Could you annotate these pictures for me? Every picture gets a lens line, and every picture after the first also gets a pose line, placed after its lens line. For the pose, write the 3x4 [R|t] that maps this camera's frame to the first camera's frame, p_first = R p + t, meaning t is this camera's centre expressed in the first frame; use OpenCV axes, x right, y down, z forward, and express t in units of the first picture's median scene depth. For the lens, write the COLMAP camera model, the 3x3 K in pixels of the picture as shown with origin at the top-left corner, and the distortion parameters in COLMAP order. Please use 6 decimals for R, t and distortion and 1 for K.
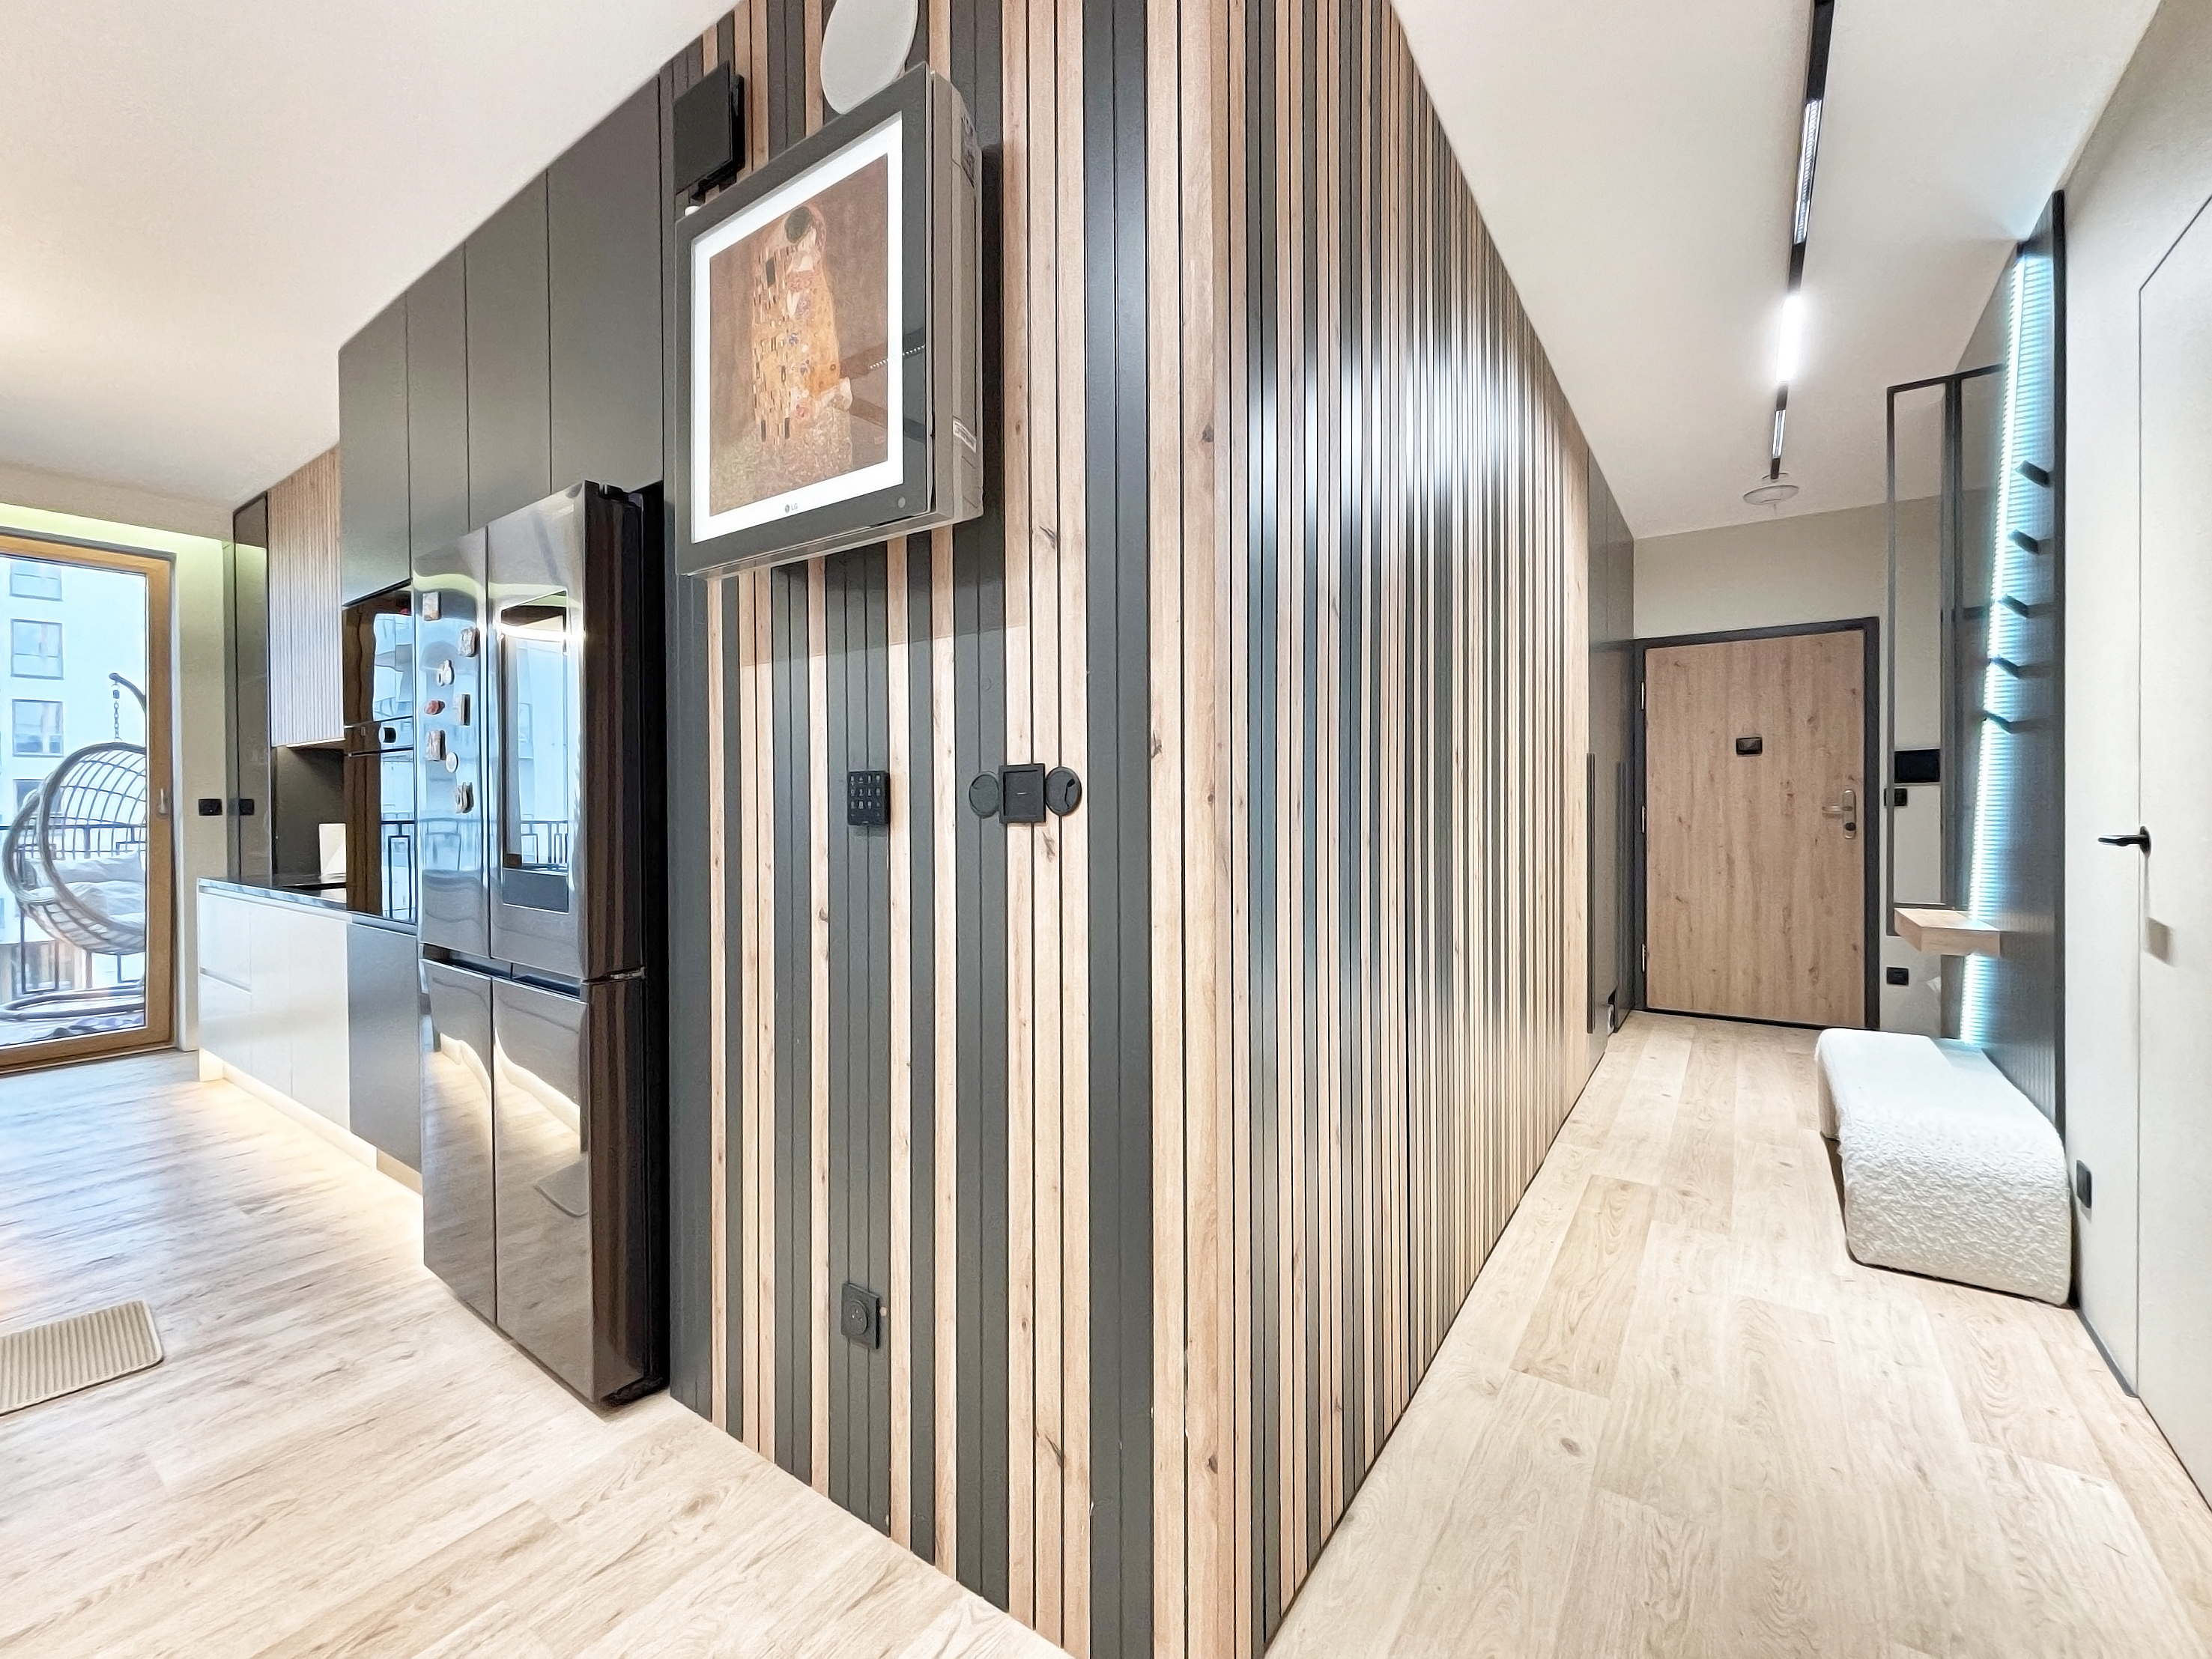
lens RADIAL K [[919.7, 0, 1116.9], [0, 919.7, 817.0], [0, 0, 1]] dist [-0.000689, 0.000016]
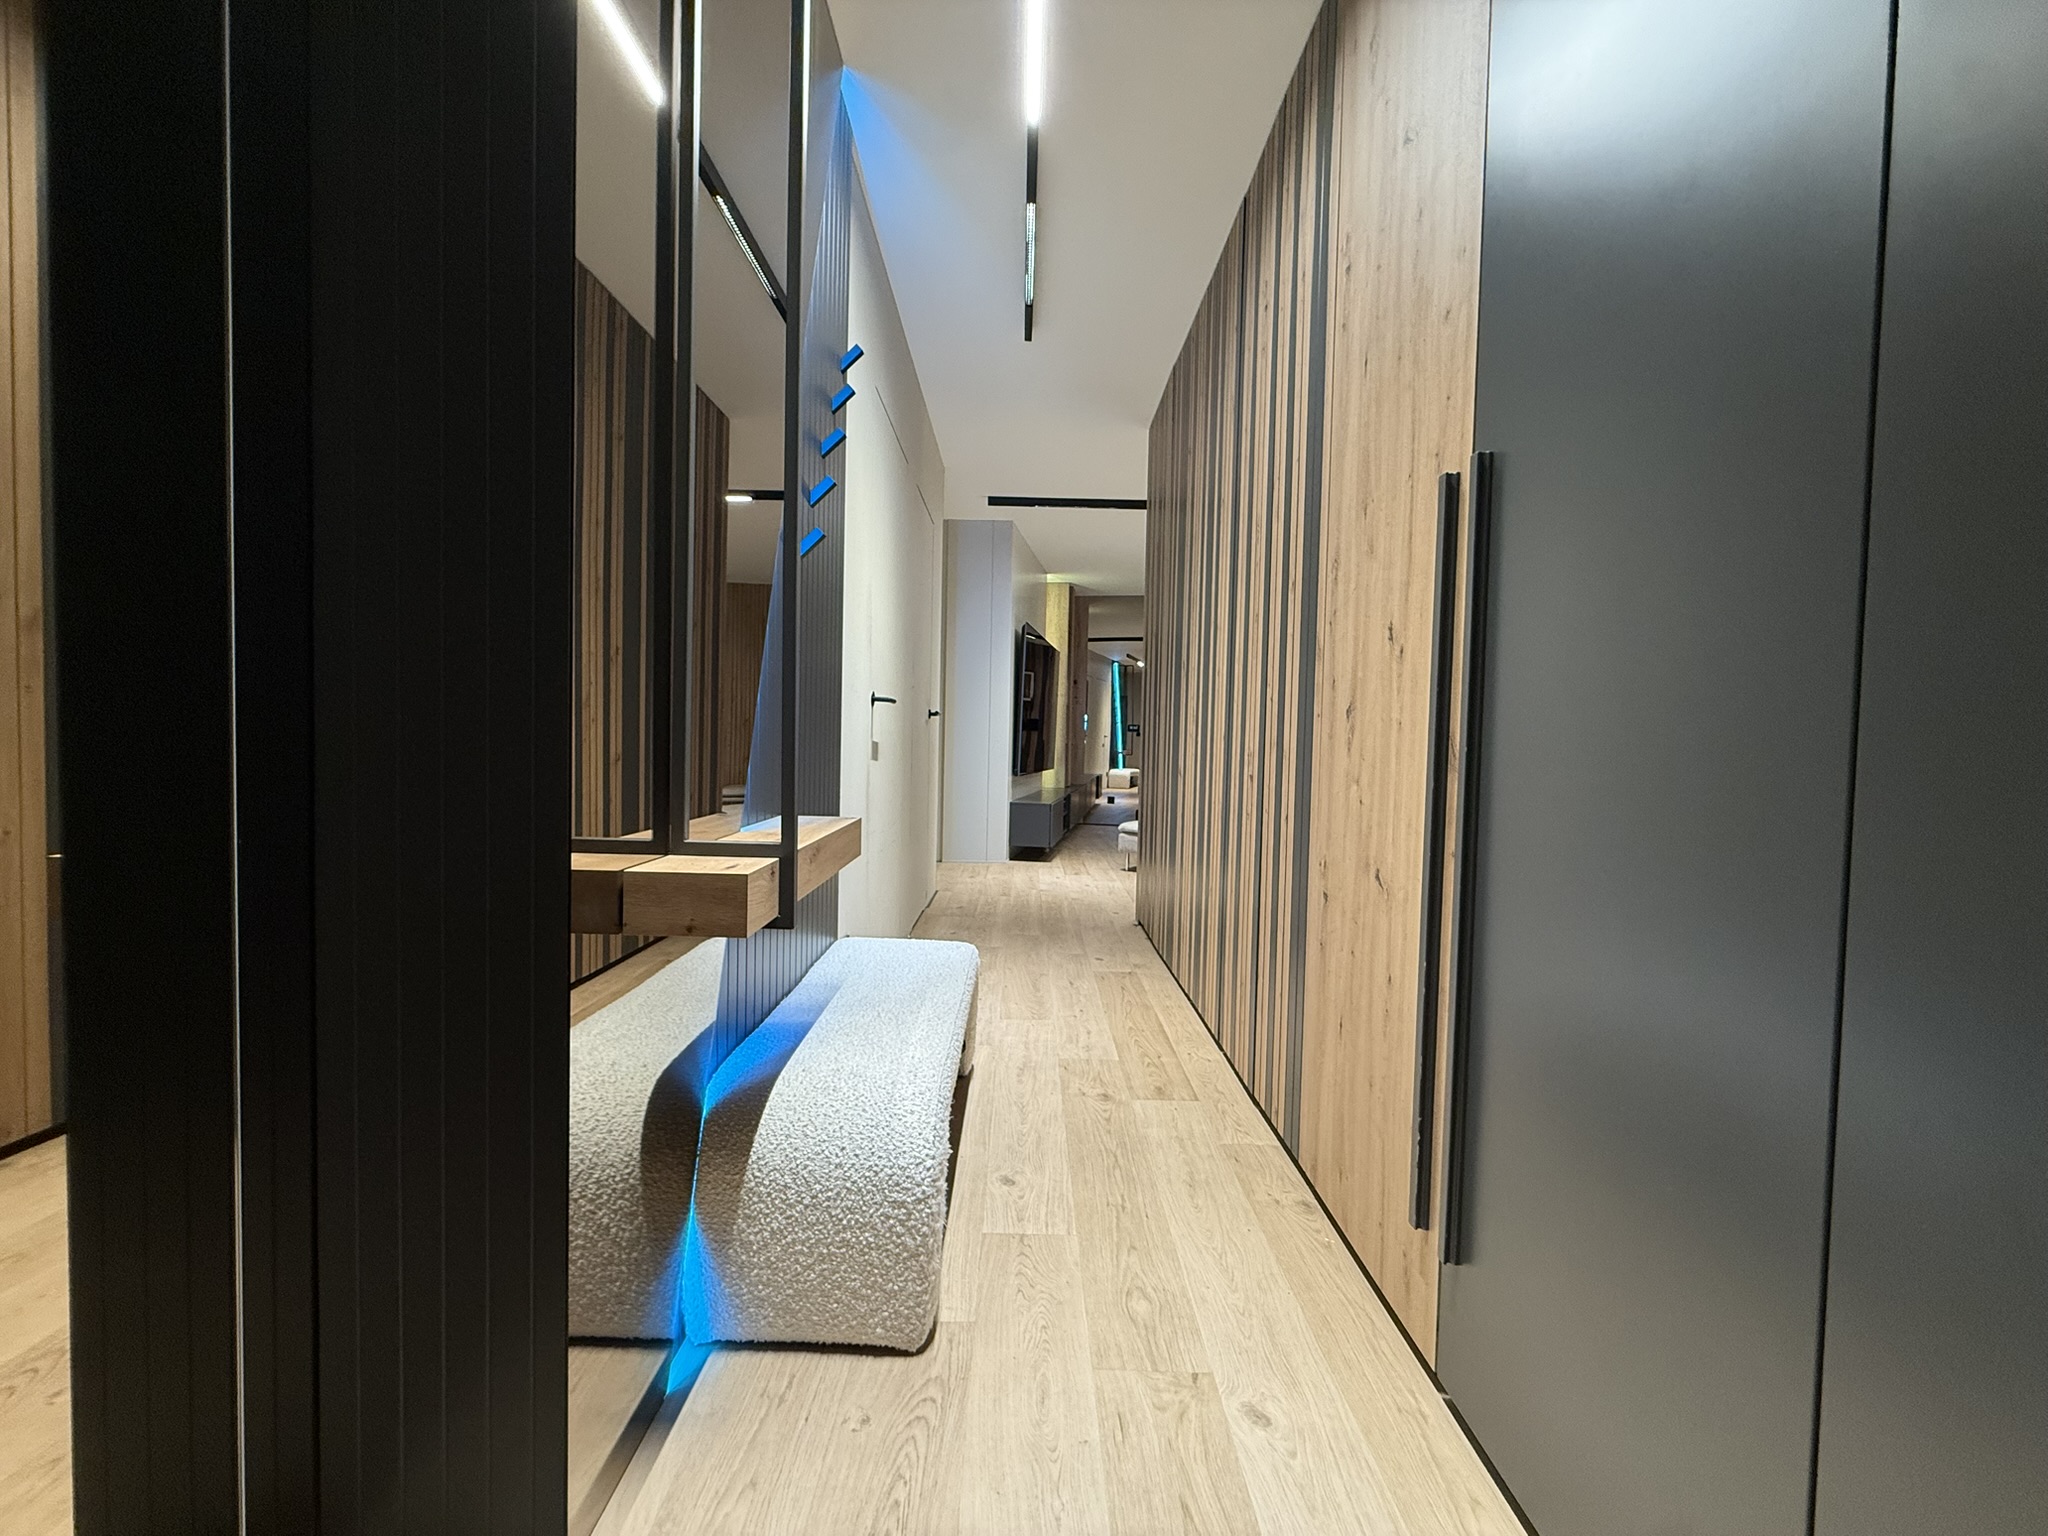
lens RADIAL K [[823.9, 0, 1022.2], [0, 823.9, 762.9], [0, 0, 1]] dist [0.000056, 0.000002]
pose [[-0.825865, 0.003521, -0.563857, 1.161140], [-0.023971, 0.998857, 0.041347, 0.049348], [0.563358, 0.047663, -0.824837, 1.634353]]
